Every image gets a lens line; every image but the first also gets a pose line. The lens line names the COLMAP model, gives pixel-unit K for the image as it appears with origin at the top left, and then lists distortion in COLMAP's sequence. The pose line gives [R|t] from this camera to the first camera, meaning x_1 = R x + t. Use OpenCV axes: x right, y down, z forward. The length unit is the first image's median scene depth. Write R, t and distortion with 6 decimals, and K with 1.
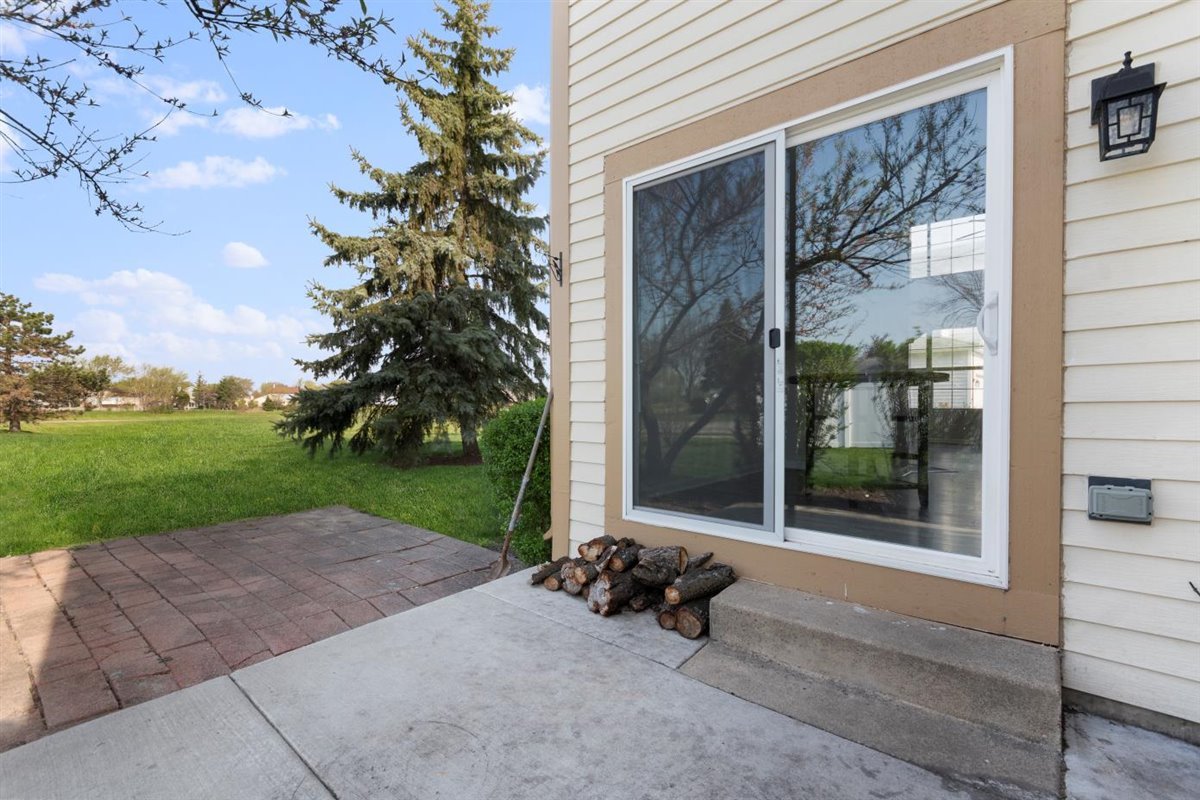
lens RADIAL K [[535.9, 0, 602.1], [0, 535.9, 404.6], [0, 0, 1]] dist [0.006113, -0.000453]
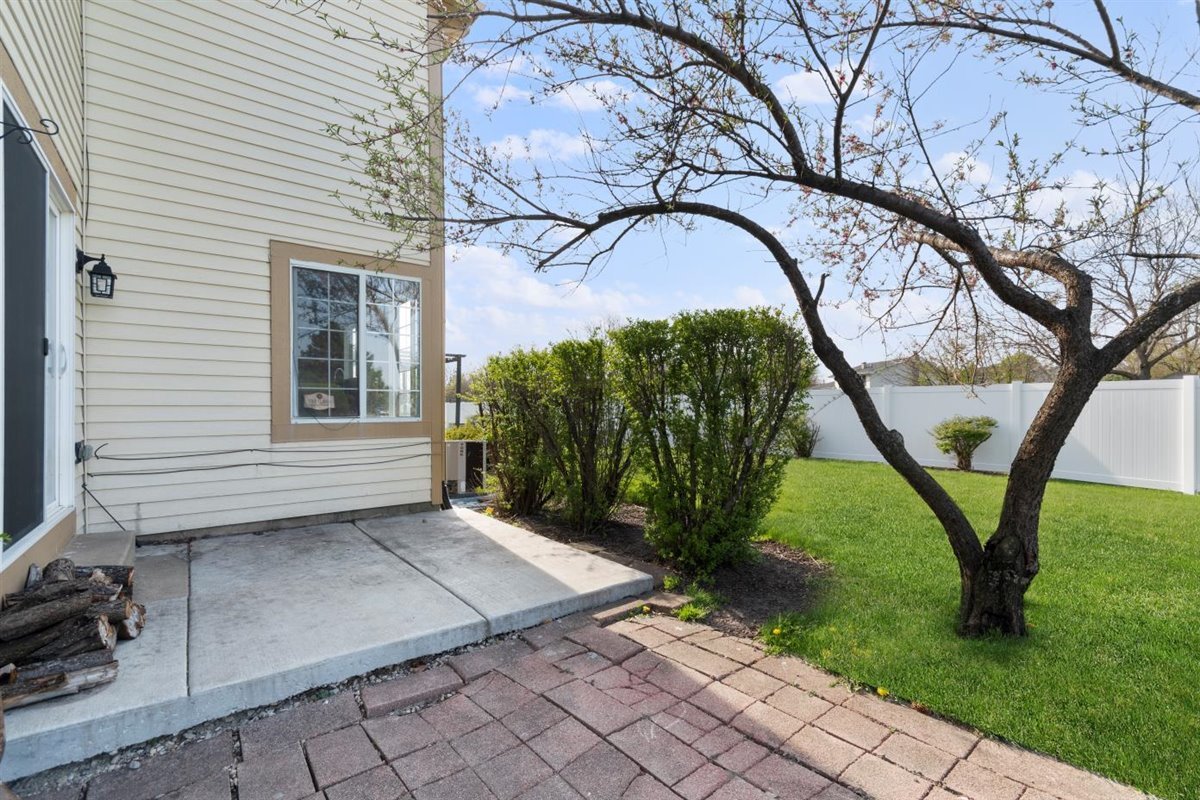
lens RADIAL K [[535.9, 0, 602.1], [0, 535.9, 404.6], [0, 0, 1]] dist [0.006113, -0.000453]
pose [[-0.978657, 0.005662, 0.205425, -1.401452], [0.004021, 0.999957, -0.008407, 0.017425], [-0.205464, -0.007401, -0.978637, 2.506904]]
